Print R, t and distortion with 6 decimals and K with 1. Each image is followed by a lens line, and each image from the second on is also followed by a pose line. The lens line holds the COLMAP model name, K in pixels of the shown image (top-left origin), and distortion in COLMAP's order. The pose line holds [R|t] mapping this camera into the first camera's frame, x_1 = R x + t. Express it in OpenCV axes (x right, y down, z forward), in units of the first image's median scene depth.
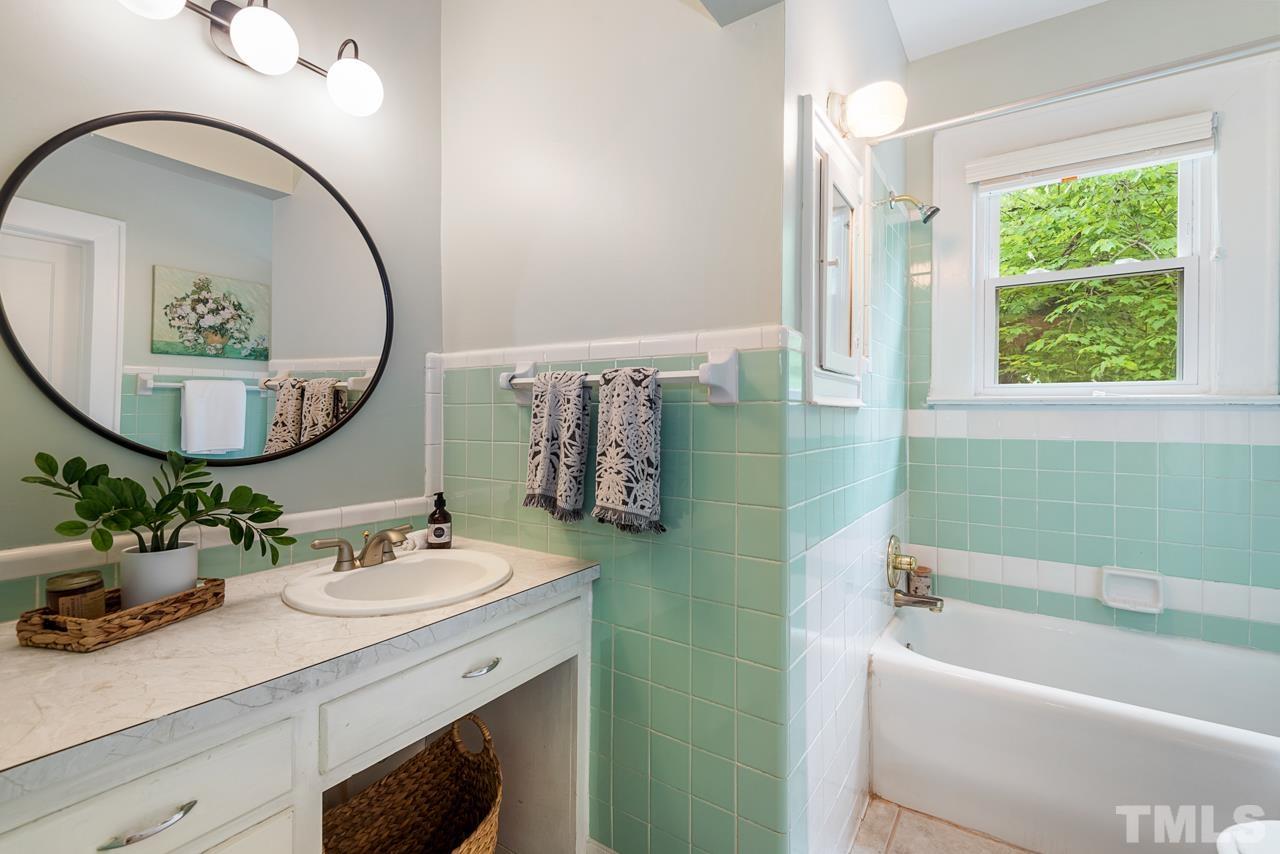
lens RADIAL K [[586.9, 0, 628.3], [0, 586.9, 406.4], [0, 0, 1]] dist [0.012933, -0.011561]
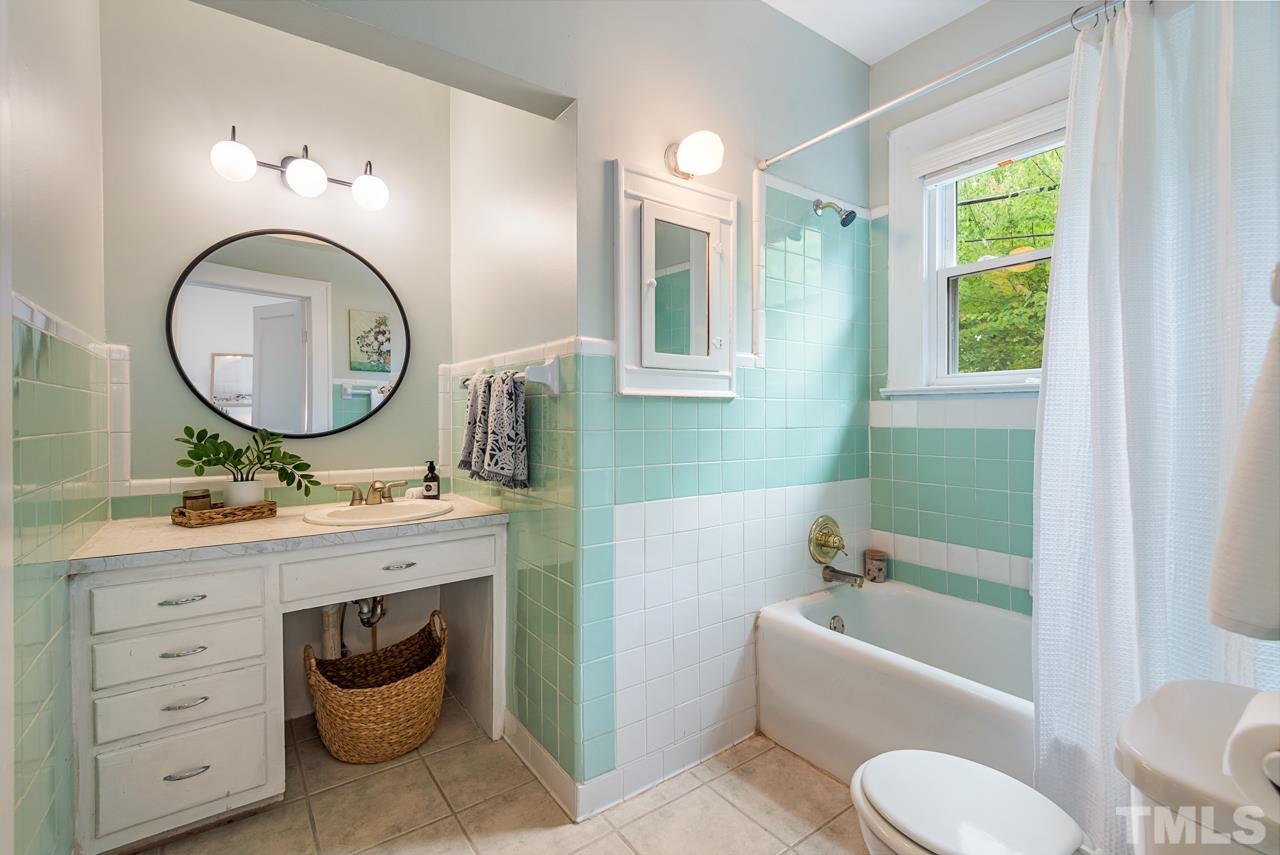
lens RADIAL K [[586.9, 0, 649.6], [0, 586.9, 415.5], [0, 0, 1]] dist [0.012933, -0.011561]
pose [[0.937154, -0.006716, -0.348851, 0.769344], [0.009989, 0.999921, 0.007582, 0.031645], [0.348773, -0.010590, 0.937147, -0.191368]]
